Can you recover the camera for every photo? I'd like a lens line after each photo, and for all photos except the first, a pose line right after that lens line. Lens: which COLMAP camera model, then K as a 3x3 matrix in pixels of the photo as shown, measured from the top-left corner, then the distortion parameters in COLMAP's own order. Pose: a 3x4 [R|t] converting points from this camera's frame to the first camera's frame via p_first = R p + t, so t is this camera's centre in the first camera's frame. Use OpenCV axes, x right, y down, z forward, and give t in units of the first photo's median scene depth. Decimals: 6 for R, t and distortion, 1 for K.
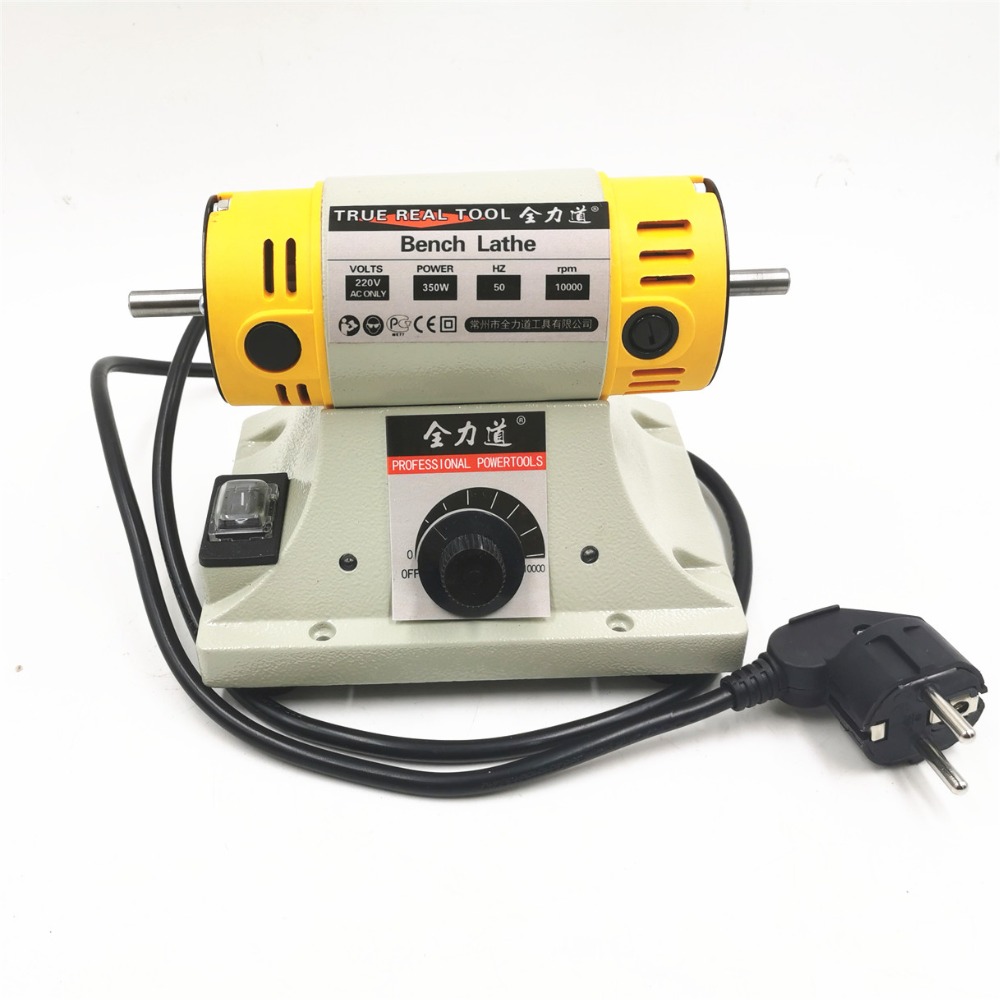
lens RADIAL K [[1152.9, 0, 417.5], [0, 1152.9, 522.4], [0, 0, 1]] dist [0.009684, 0.001468]
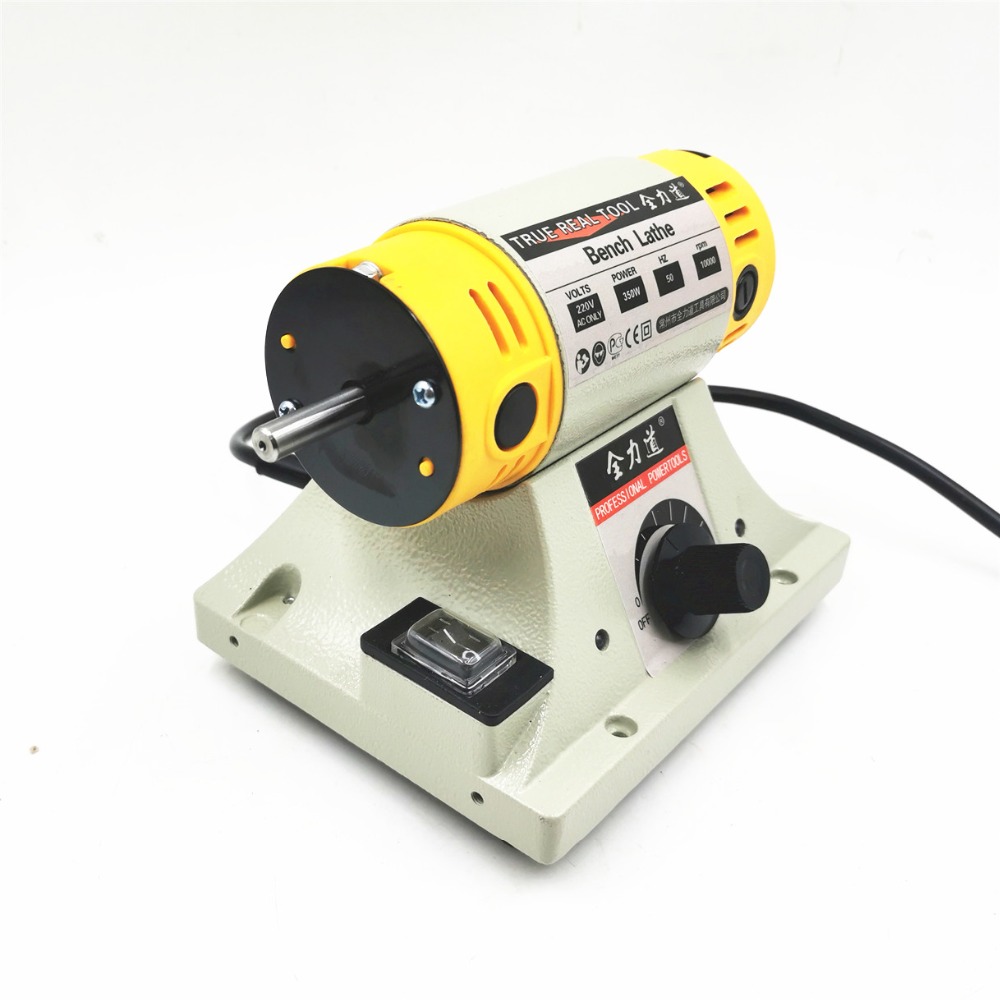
lens RADIAL K [[1157.4, 0, 499.8], [0, 1157.4, 537.4], [0, 0, 1]] dist [0.013729, 0.007112]
pose [[0.632533, -0.369209, 0.680871, -0.718606], [0.415107, 0.903758, 0.104435, -0.167121], [-0.653902, 0.216576, 0.724919, 0.452406]]
